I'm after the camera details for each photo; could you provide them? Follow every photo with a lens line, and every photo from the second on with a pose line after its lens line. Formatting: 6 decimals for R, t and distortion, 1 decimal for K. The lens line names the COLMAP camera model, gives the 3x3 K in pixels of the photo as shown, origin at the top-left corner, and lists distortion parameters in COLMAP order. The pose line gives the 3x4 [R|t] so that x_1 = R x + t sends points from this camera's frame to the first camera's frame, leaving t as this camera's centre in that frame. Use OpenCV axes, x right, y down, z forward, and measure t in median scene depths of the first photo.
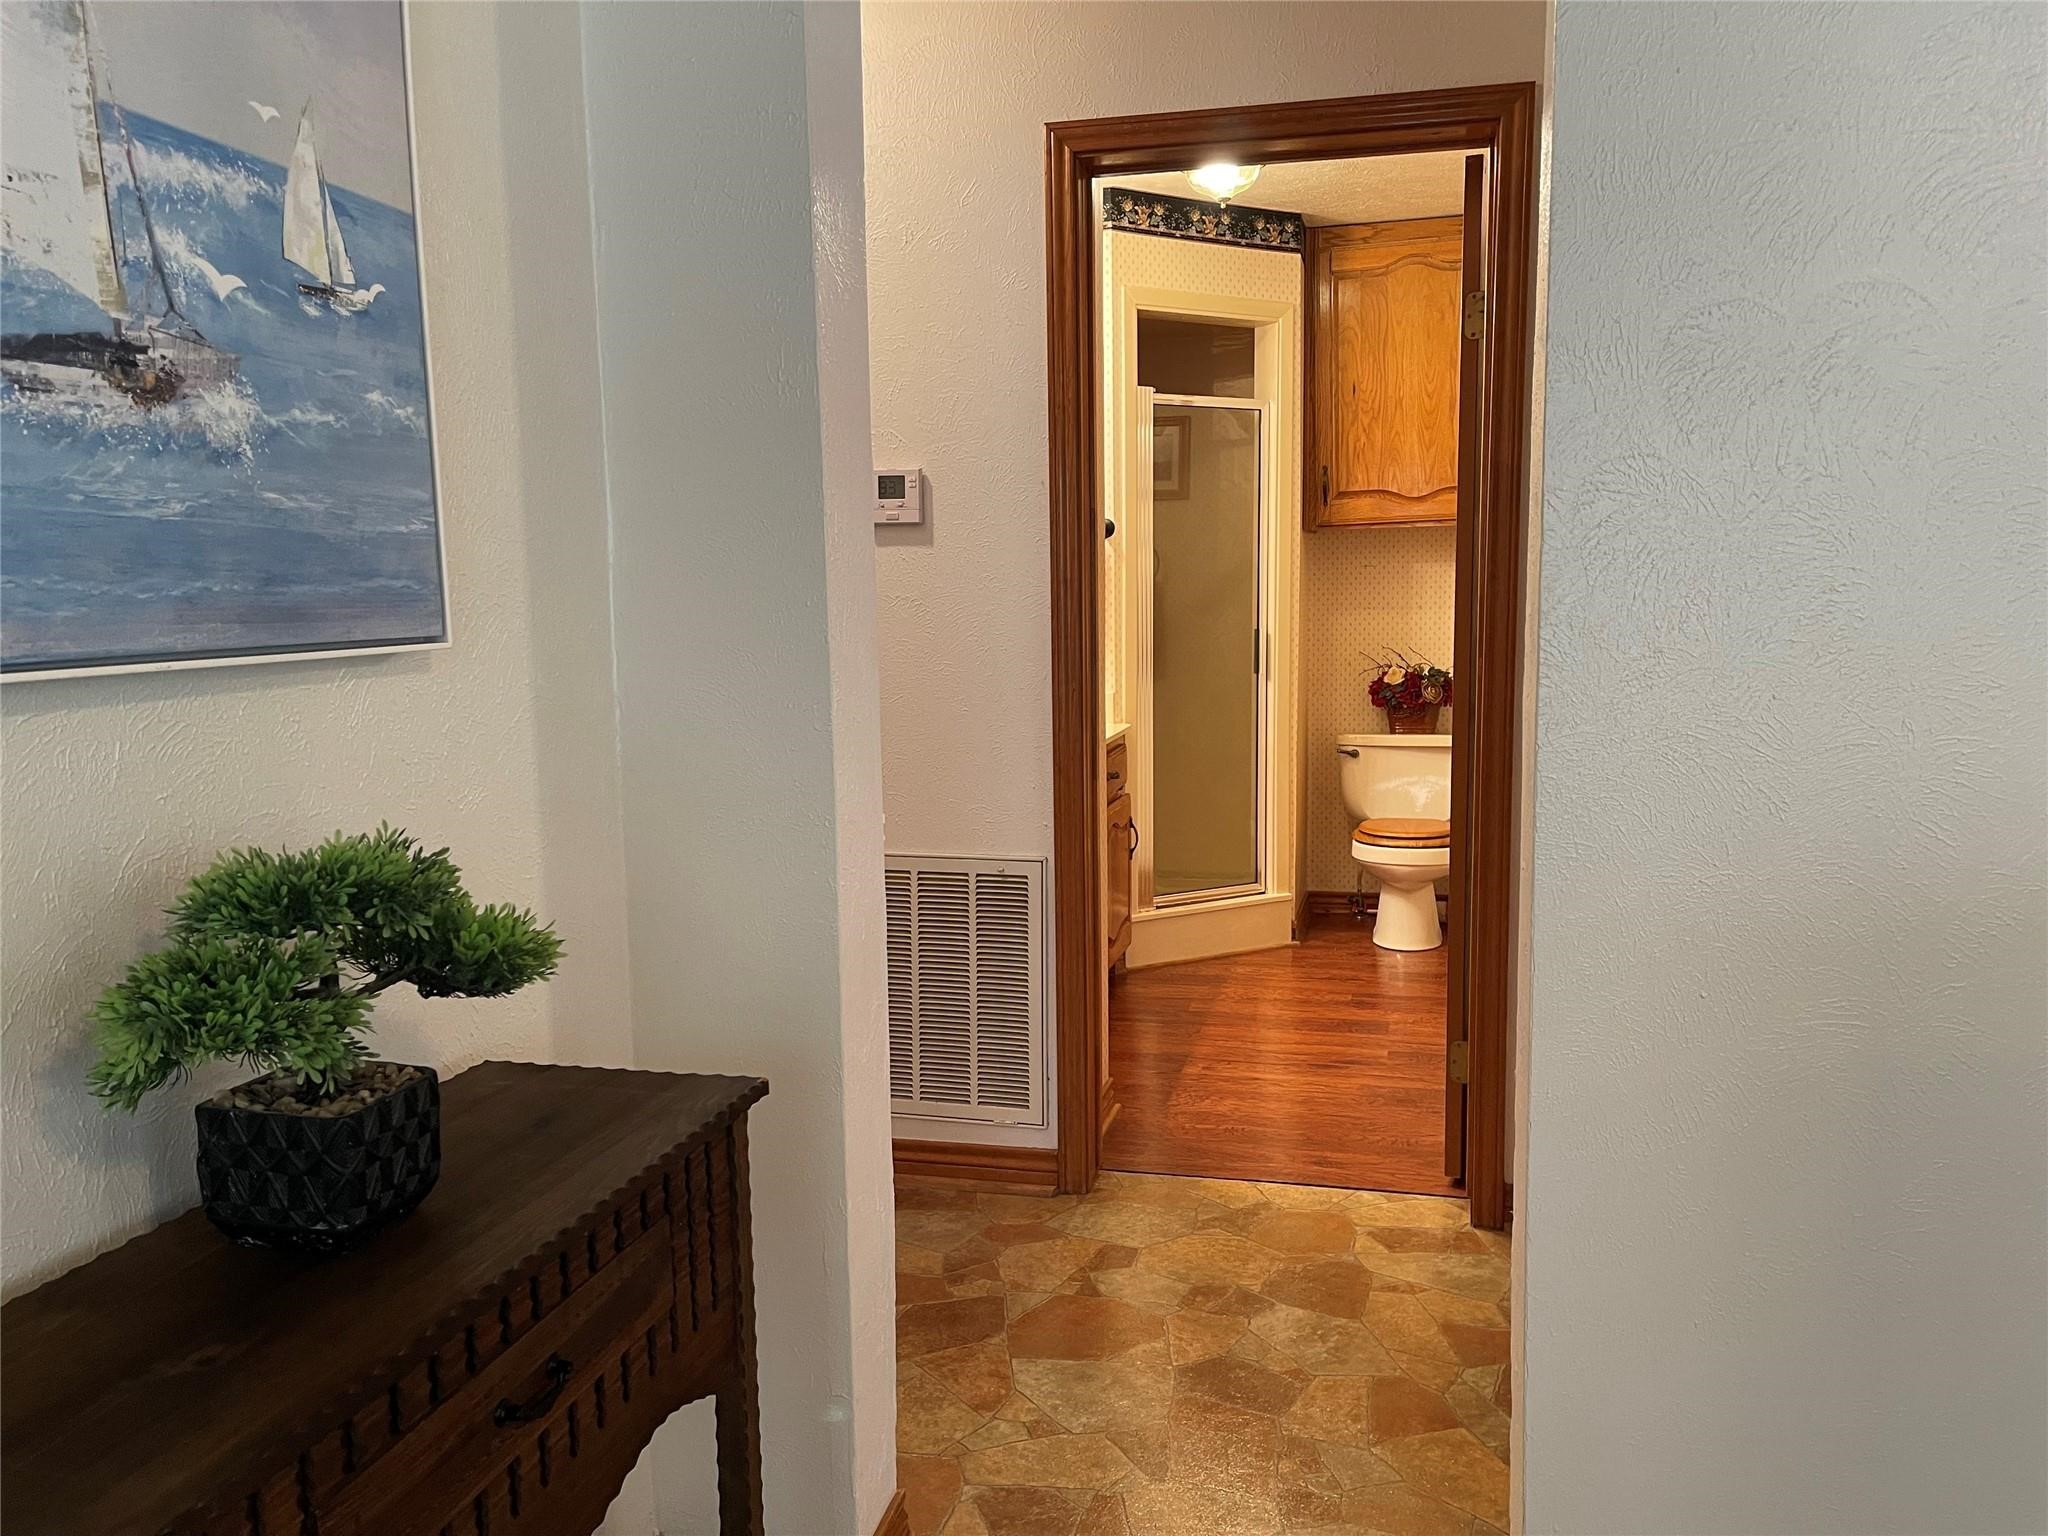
lens RADIAL K [[1513.3, 0, 1024.0], [0, 1513.3, 768.0], [0, 0, 1]] dist [0.001655, -0.002820]
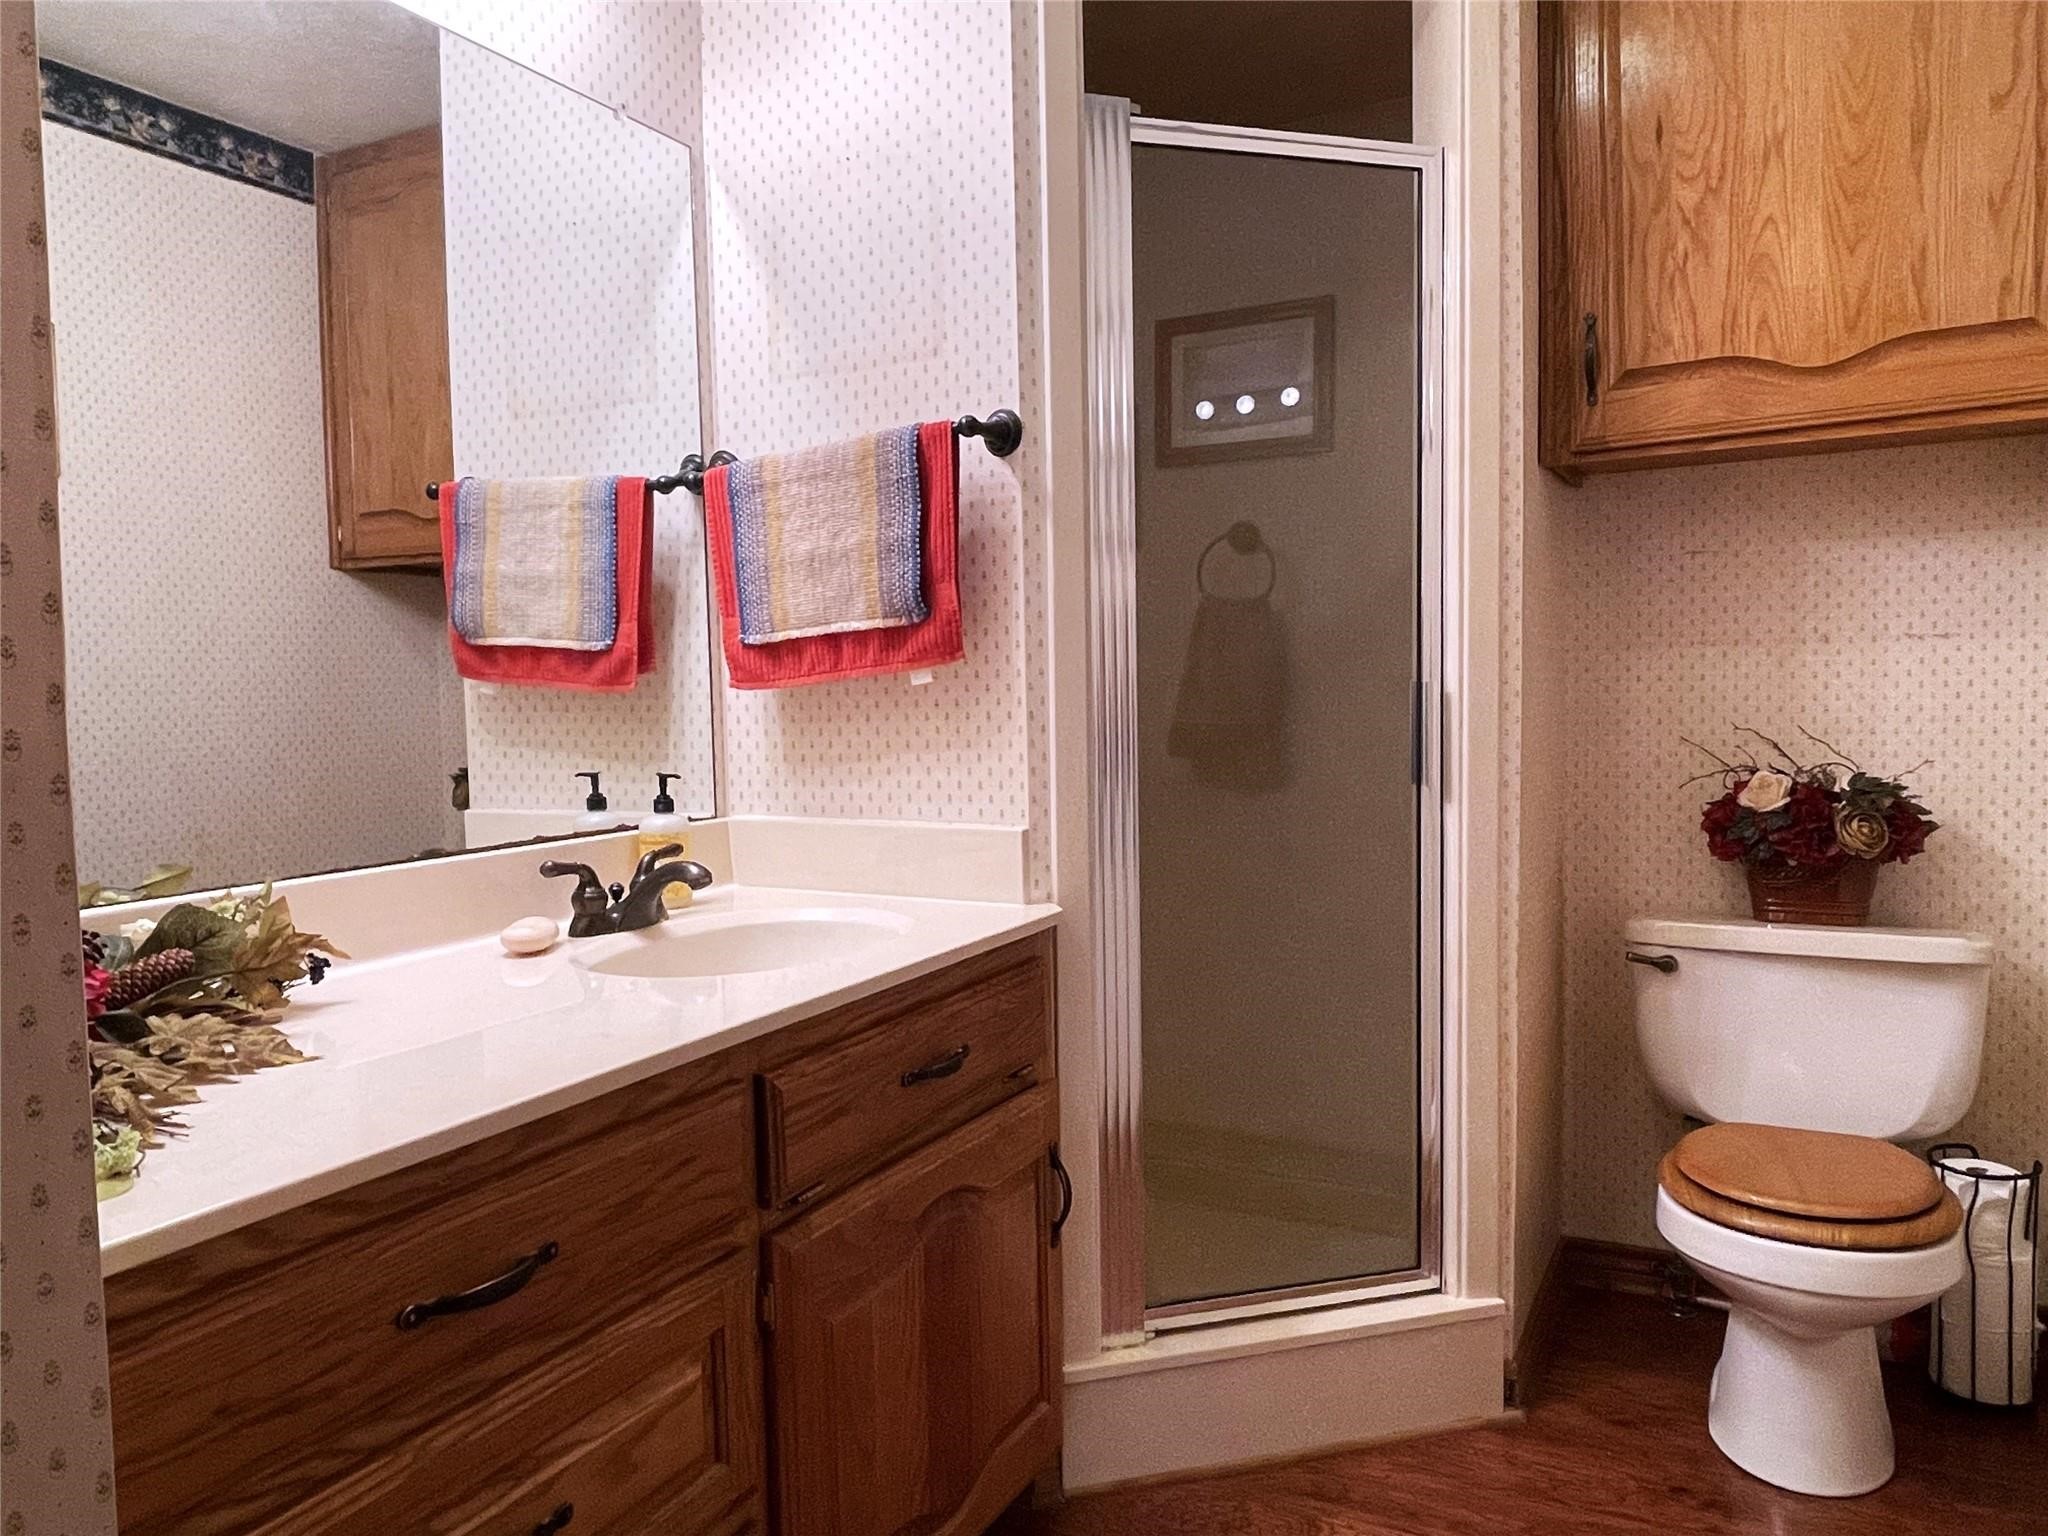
lens RADIAL K [[1353.4, 0, 1024.0], [0, 1353.4, 768.0], [0, 0, 1]] dist [-0.026056, 0.000904]
pose [[0.969699, 0.012101, -0.244003, 0.135681], [-0.027054, 0.997949, -0.058023, -0.040570], [0.242800, 0.062866, 0.968037, 0.589237]]
